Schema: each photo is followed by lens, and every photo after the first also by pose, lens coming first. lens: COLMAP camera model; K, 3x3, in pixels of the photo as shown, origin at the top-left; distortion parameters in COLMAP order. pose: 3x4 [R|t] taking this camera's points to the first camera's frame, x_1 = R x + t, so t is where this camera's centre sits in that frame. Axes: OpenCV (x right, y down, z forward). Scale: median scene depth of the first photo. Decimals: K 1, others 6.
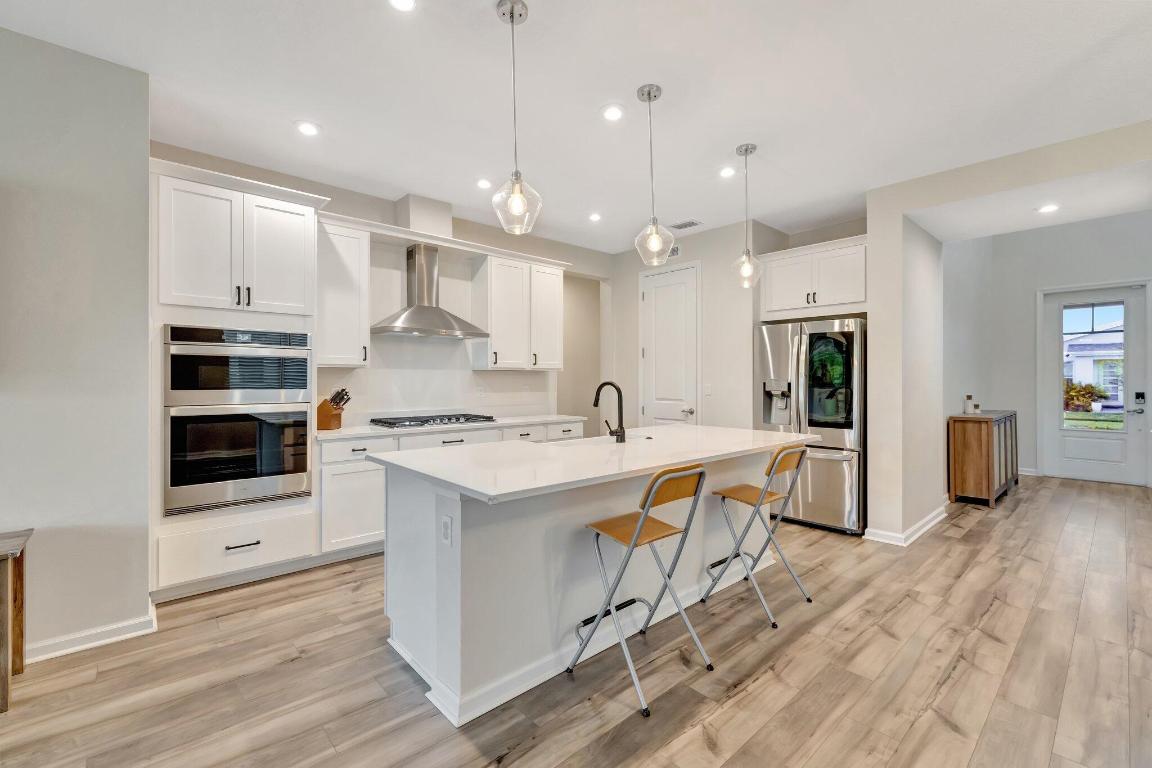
lens RADIAL K [[491.8, 0, 576.8], [0, 491.8, 379.4], [0, 0, 1]] dist [-0.002319, -0.000456]
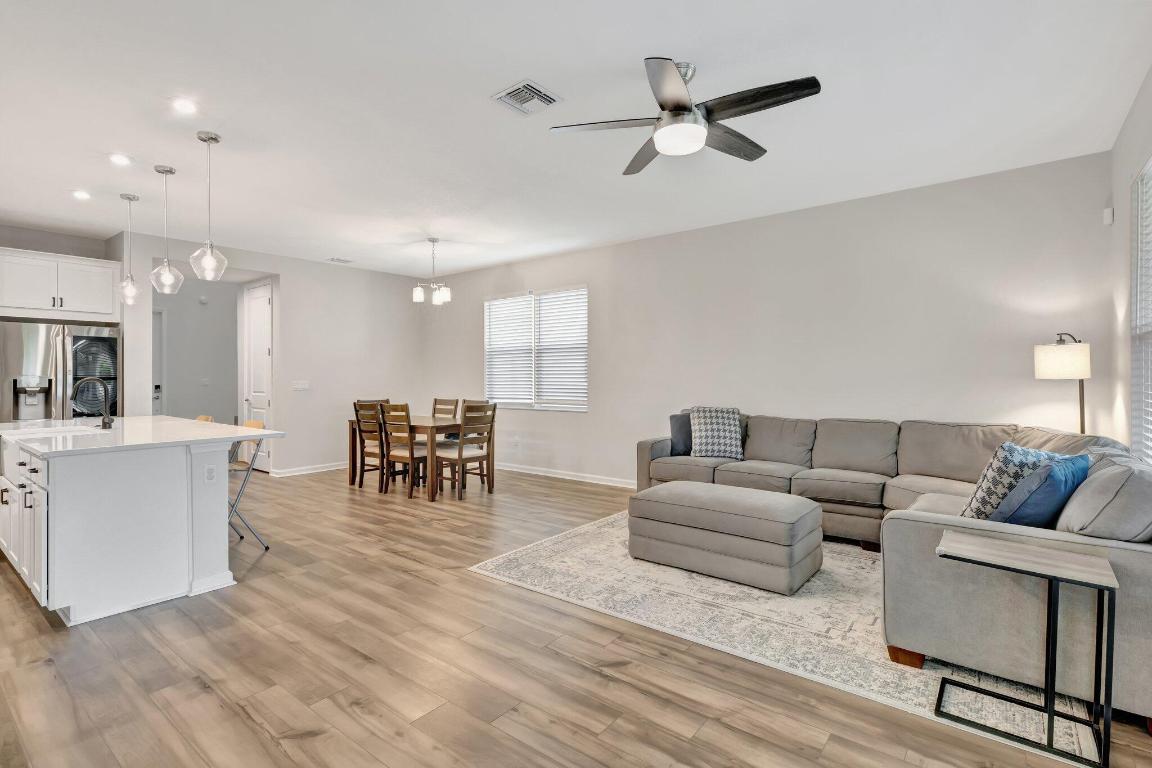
lens RADIAL K [[545.6, 0, 574.1], [0, 545.6, 374.5], [0, 0, 1]] dist [-0.001169, -0.000282]
pose [[-0.175861, -0.000027, 0.984415, -0.979641], [0.004634, 0.999989, 0.000855, 0.000559], [-0.984404, 0.004712, -0.175859, 0.083075]]
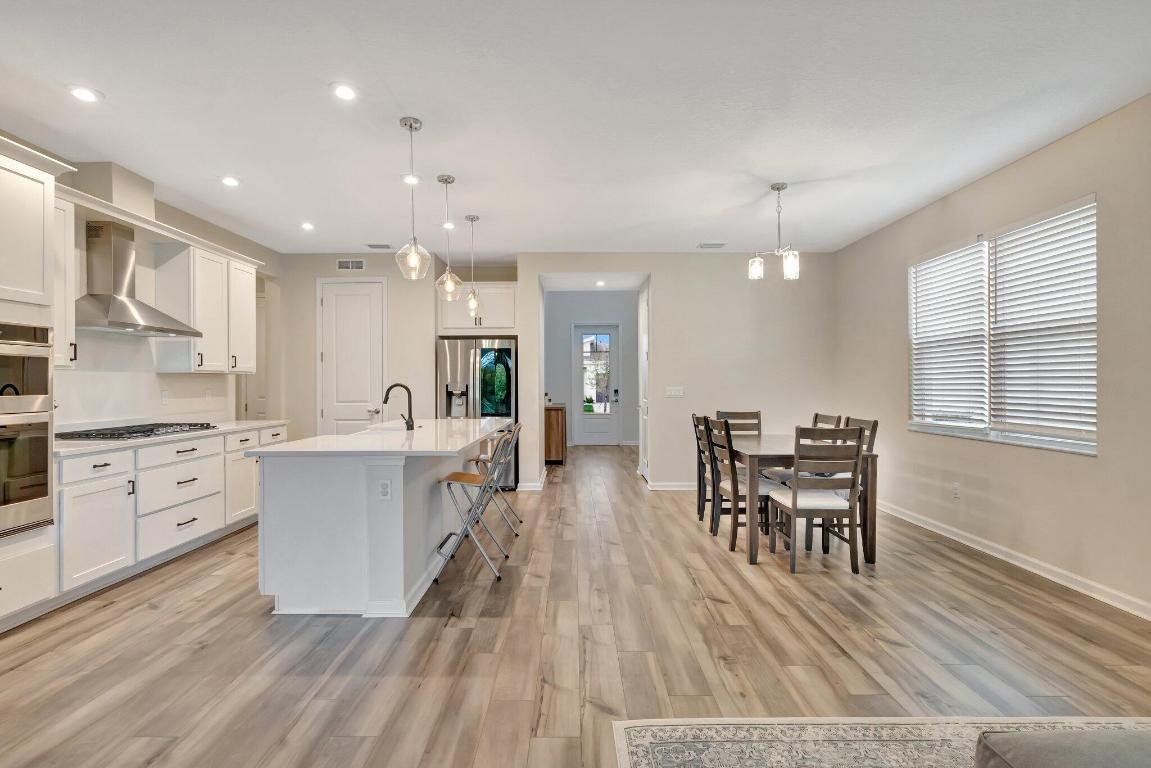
lens RADIAL K [[547.7, 0, 575.5], [0, 547.7, 384.0], [0, 0, 1]] dist [-0.000613, -0.000052]
pose [[0.666439, -0.005982, 0.745536, -0.487832], [0.005778, 0.999979, 0.002860, 0.002774], [-0.745537, 0.002402, 0.666459, -0.204320]]
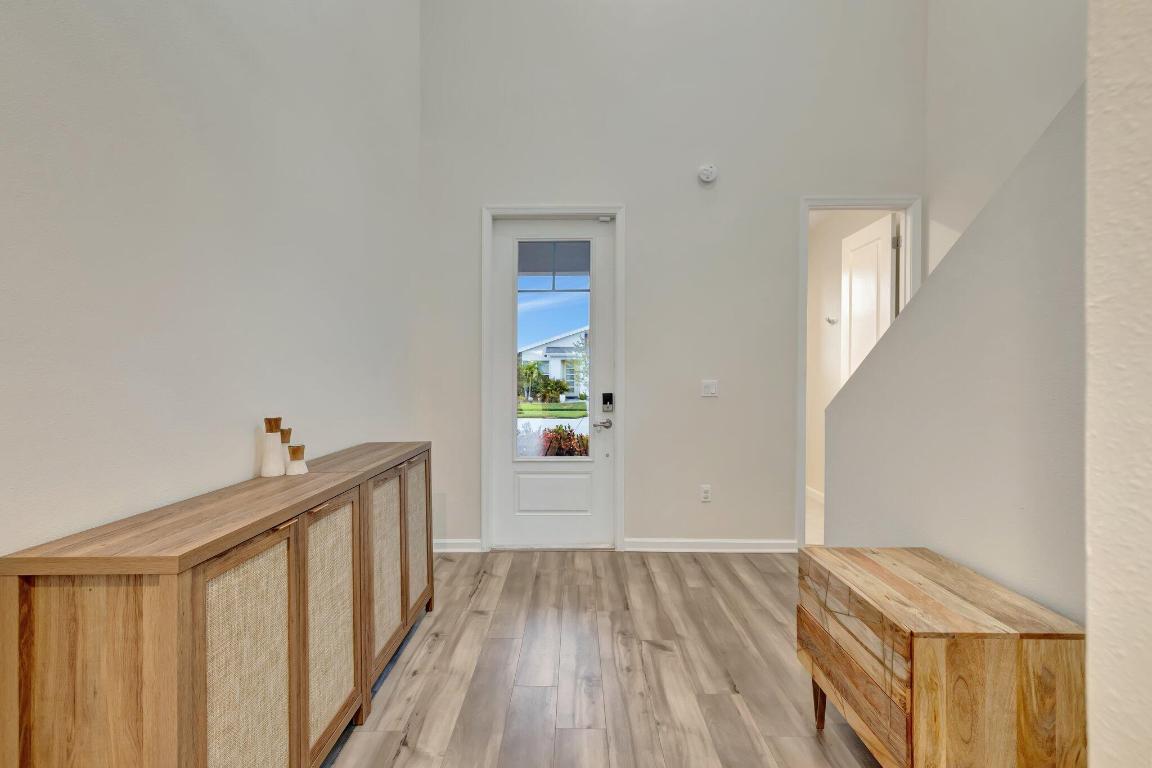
lens RADIAL K [[491.8, 0, 576.8], [0, 491.8, 379.4], [0, 0, 1]] dist [-0.002319, -0.000456]
pose [[0.665664, -0.002659, 0.746246, 0.956713], [-0.003043, 0.999976, 0.006277, 0.007365], [-0.746245, -0.006449, 0.665640, 0.891229]]
